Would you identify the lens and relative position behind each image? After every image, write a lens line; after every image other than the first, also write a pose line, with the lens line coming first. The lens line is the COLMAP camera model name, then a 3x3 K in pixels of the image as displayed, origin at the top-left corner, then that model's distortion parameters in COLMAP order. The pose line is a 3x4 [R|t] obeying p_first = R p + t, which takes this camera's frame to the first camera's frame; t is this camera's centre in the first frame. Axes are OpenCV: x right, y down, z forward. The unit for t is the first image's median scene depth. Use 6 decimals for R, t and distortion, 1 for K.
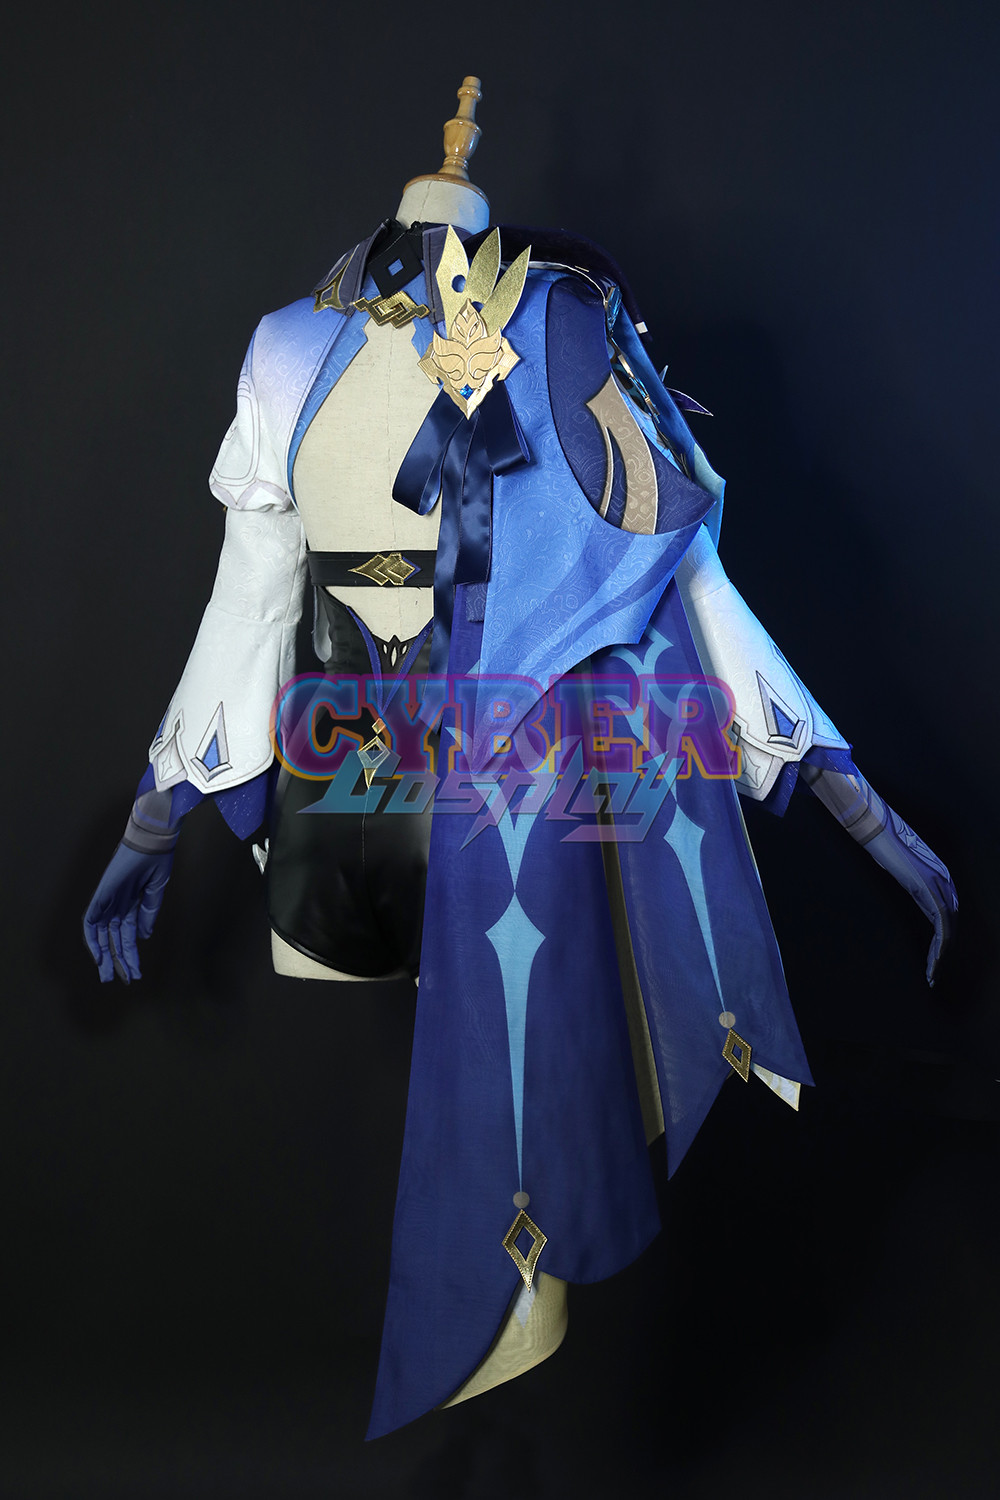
lens RADIAL K [[2571.4, 0, 491.7], [0, 2571.4, 742.3], [0, 0, 1]] dist [0.046009, 0.000000]
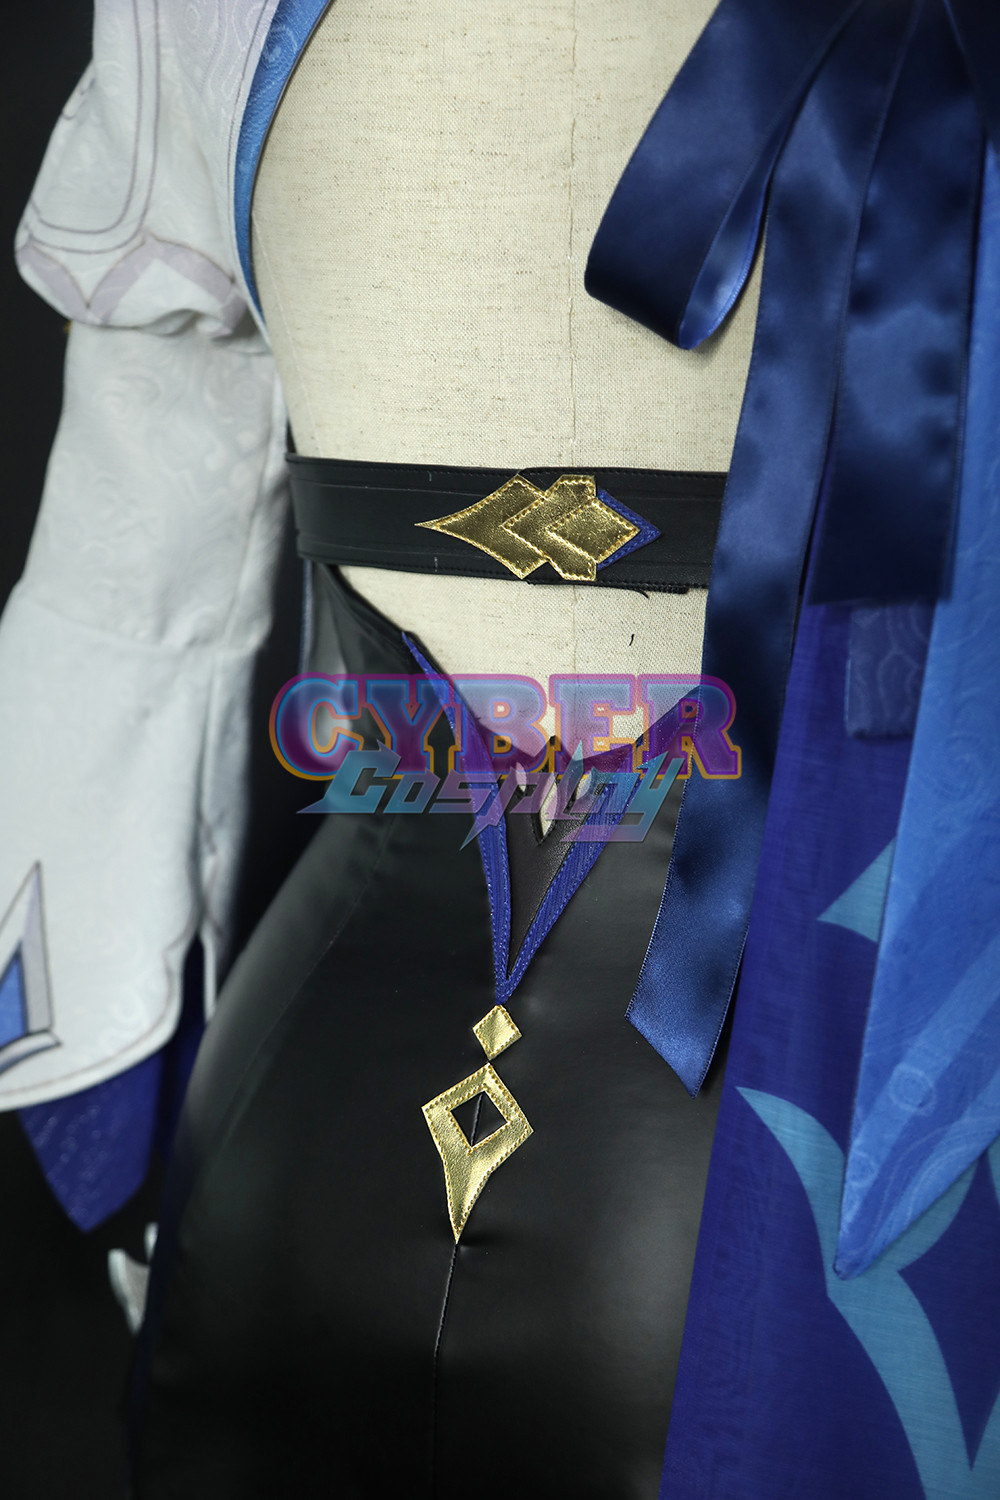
lens RADIAL K [[1918.5, 0, 496.4], [0, 1918.5, 754.9], [0, 0, 1]] dist [0.069941, 0.000000]
pose [[0.998488, 0.042056, 0.035401, -0.053495], [-0.044640, 0.996131, 0.075701, -0.057324], [-0.032080, -0.077167, 0.996502, 0.768977]]
